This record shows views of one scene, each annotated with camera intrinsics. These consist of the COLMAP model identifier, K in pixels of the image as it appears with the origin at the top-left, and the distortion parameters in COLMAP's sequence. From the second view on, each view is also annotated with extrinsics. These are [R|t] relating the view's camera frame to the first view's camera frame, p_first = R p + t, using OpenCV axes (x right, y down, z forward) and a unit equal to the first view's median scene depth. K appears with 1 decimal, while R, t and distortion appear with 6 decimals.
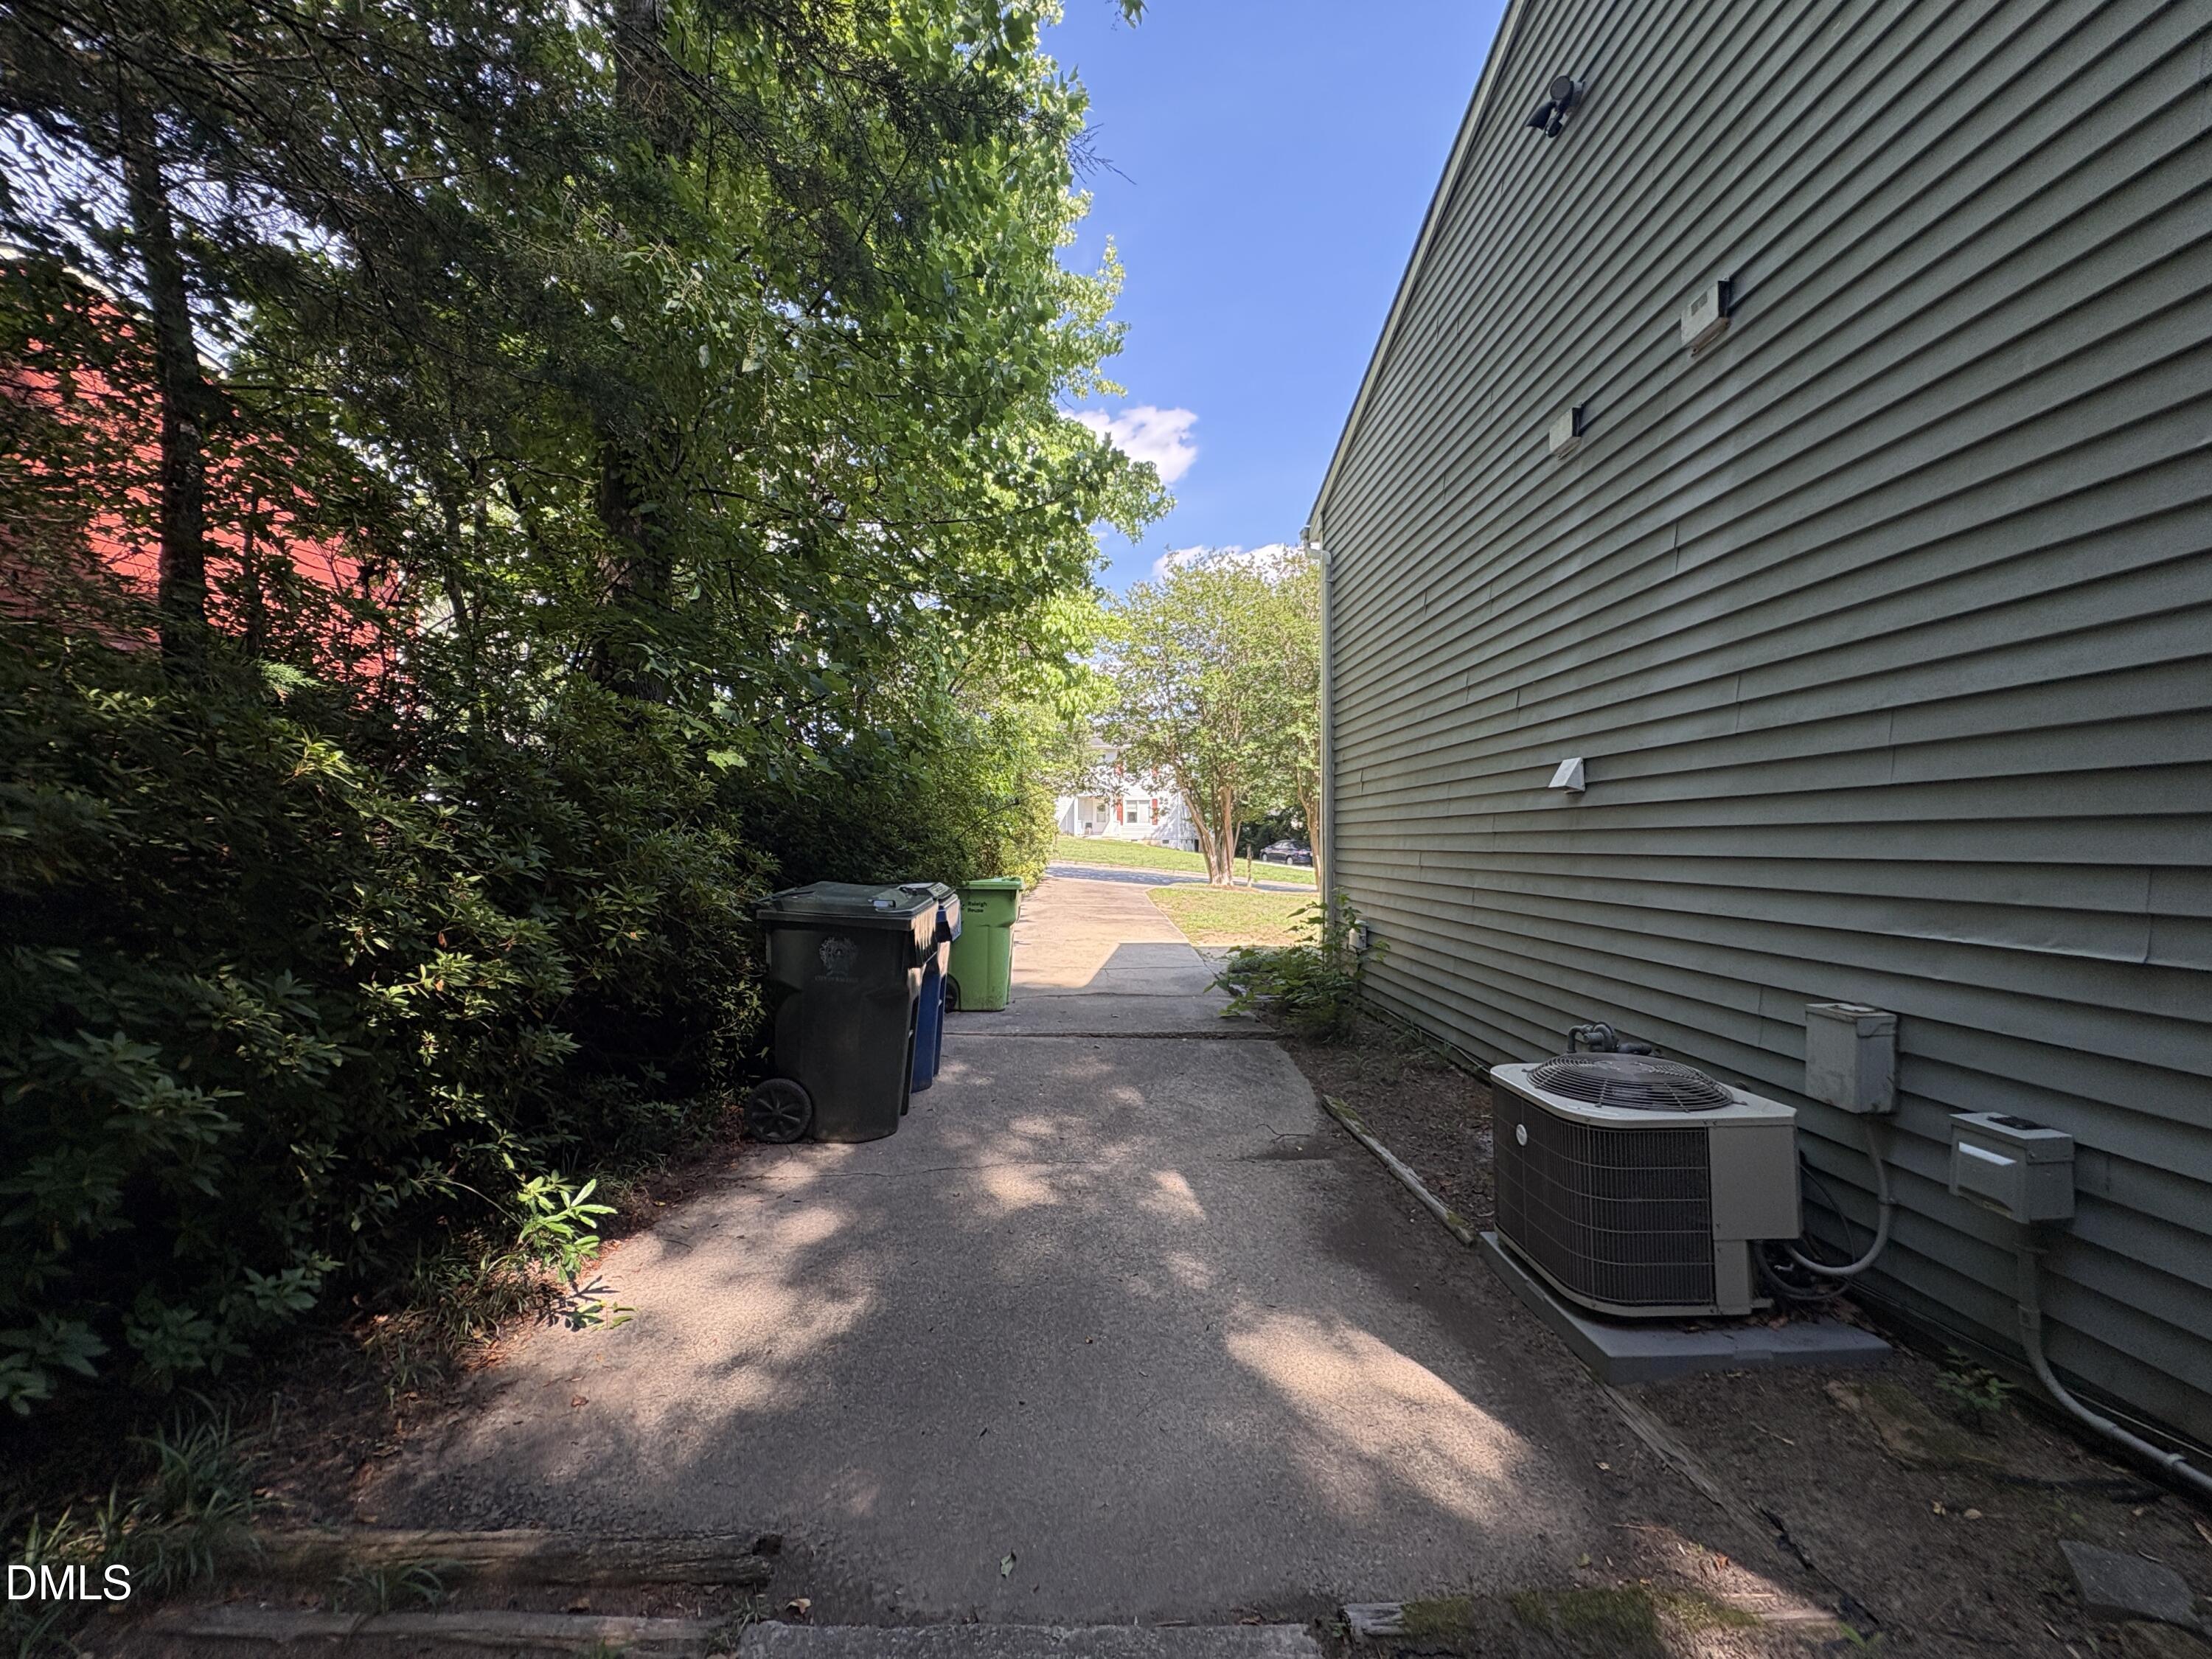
lens RADIAL K [[881.5, 0, 1106.0], [0, 881.5, 829.5], [0, 0, 1]] dist [-0.000944, -0.000817]
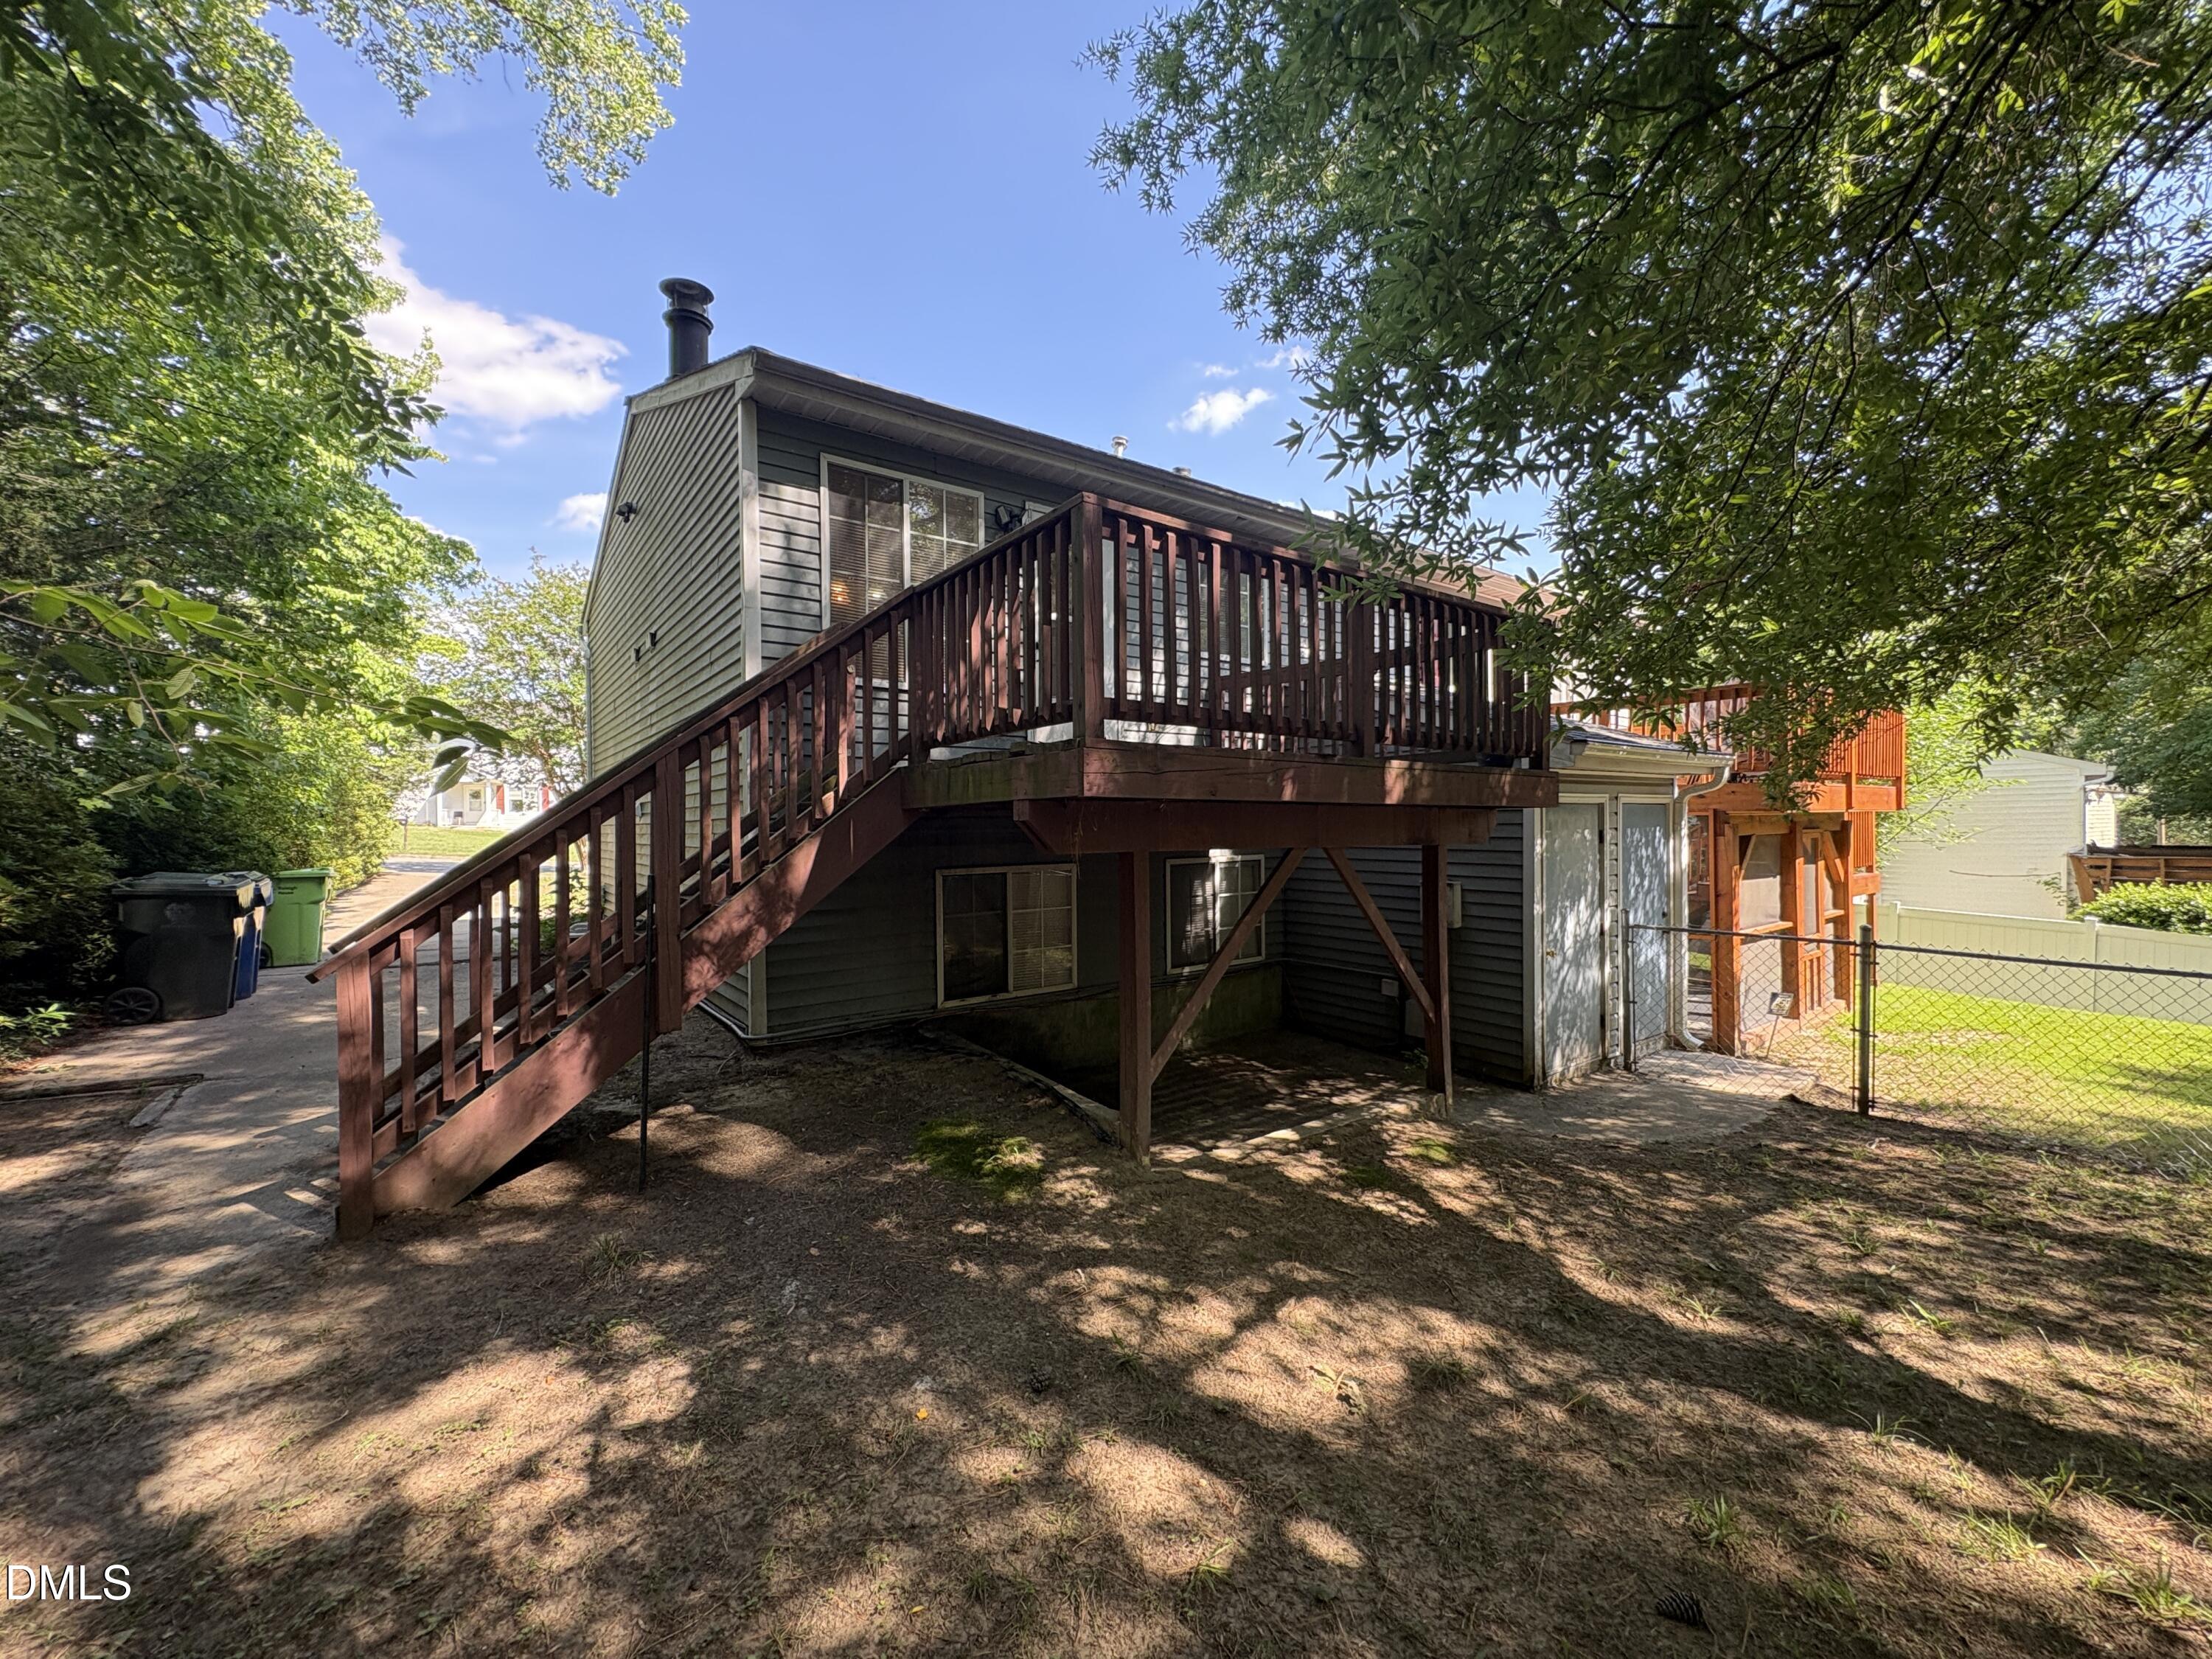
lens RADIAL K [[881.5, 0, 1106.0], [0, 881.5, 829.5], [0, 0, 1]] dist [-0.000944, -0.000817]
pose [[0.825334, -0.017294, 0.564379, 0.130134], [0.006868, 0.999764, 0.020593, -0.025952], [-0.564602, -0.013120, 0.825259, -0.830255]]
